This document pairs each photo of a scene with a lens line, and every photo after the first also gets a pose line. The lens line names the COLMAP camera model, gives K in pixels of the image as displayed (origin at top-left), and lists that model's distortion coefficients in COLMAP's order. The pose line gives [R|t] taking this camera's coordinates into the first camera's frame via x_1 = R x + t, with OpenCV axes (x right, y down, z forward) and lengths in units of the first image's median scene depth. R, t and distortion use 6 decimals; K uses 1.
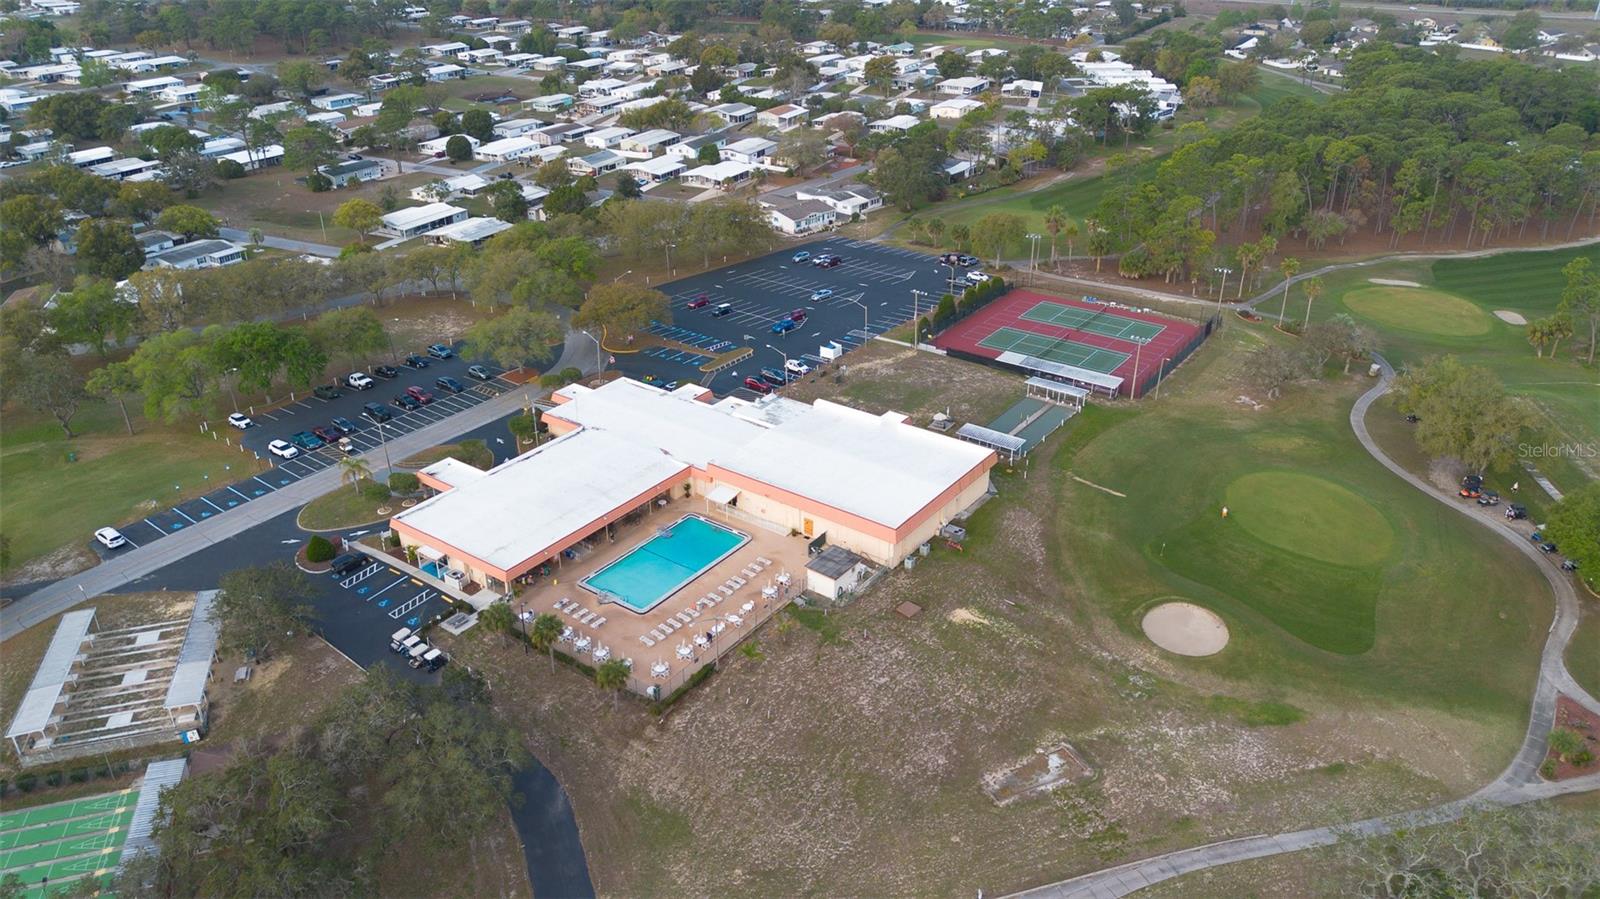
lens RADIAL K [[1132.4, 0, 794.1], [0, 1132.4, 451.1], [0, 0, 1]] dist [0.087598, -0.095233]
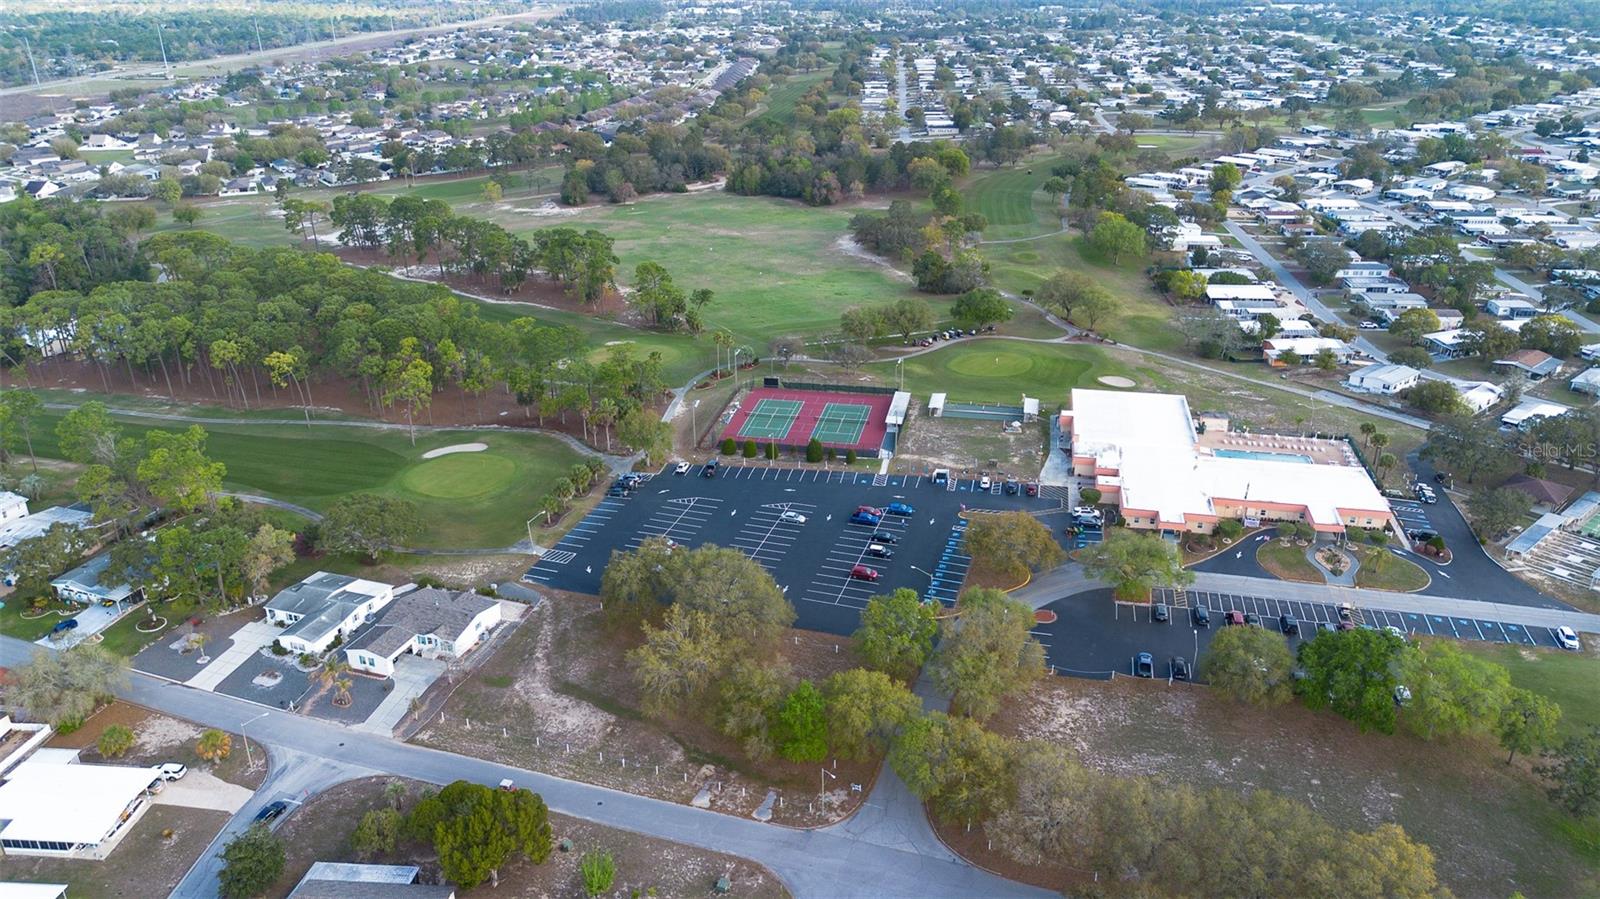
lens RADIAL K [[1132.4, 0, 794.1], [0, 1132.4, 451.1], [0, 0, 1]] dist [0.087598, -0.095233]
pose [[-0.418226, -0.356581, 0.835426, -0.933580], [0.416636, 0.741966, 0.525263, -0.838129], [-0.807157, 0.567747, -0.161744, 1.353755]]
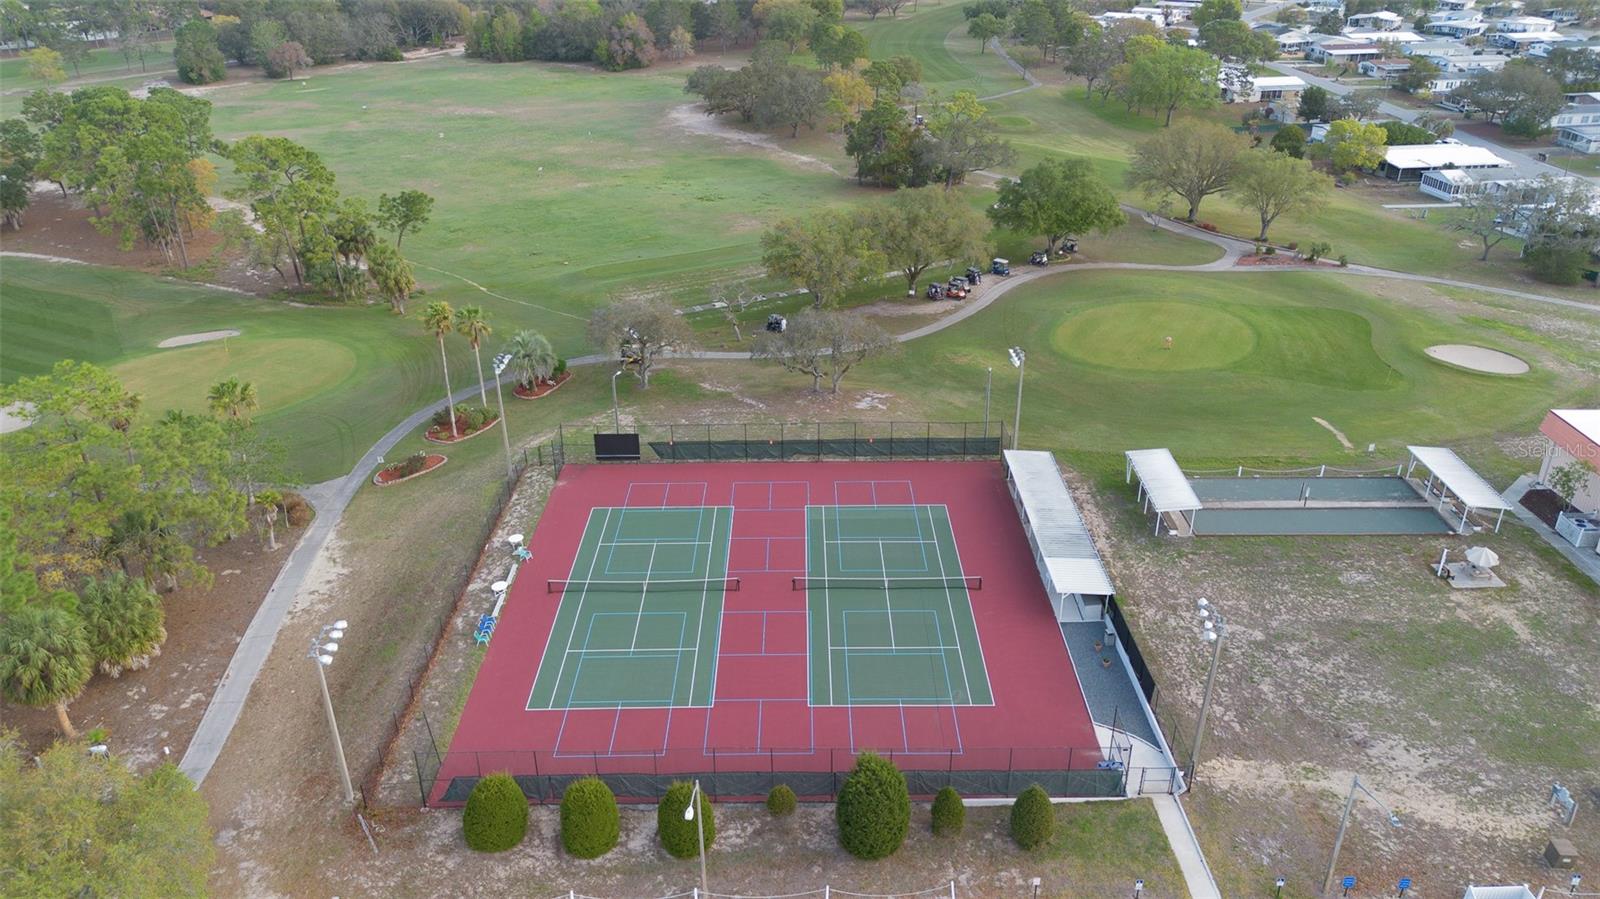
lens RADIAL K [[1132.4, 0, 794.1], [0, 1132.4, 451.1], [0, 0, 1]] dist [0.087598, -0.095233]
pose [[-0.589859, -0.357309, 0.724153, -0.025604], [0.372916, 0.674886, 0.636759, -0.408922], [-0.716241, 0.645646, -0.264841, 1.158005]]
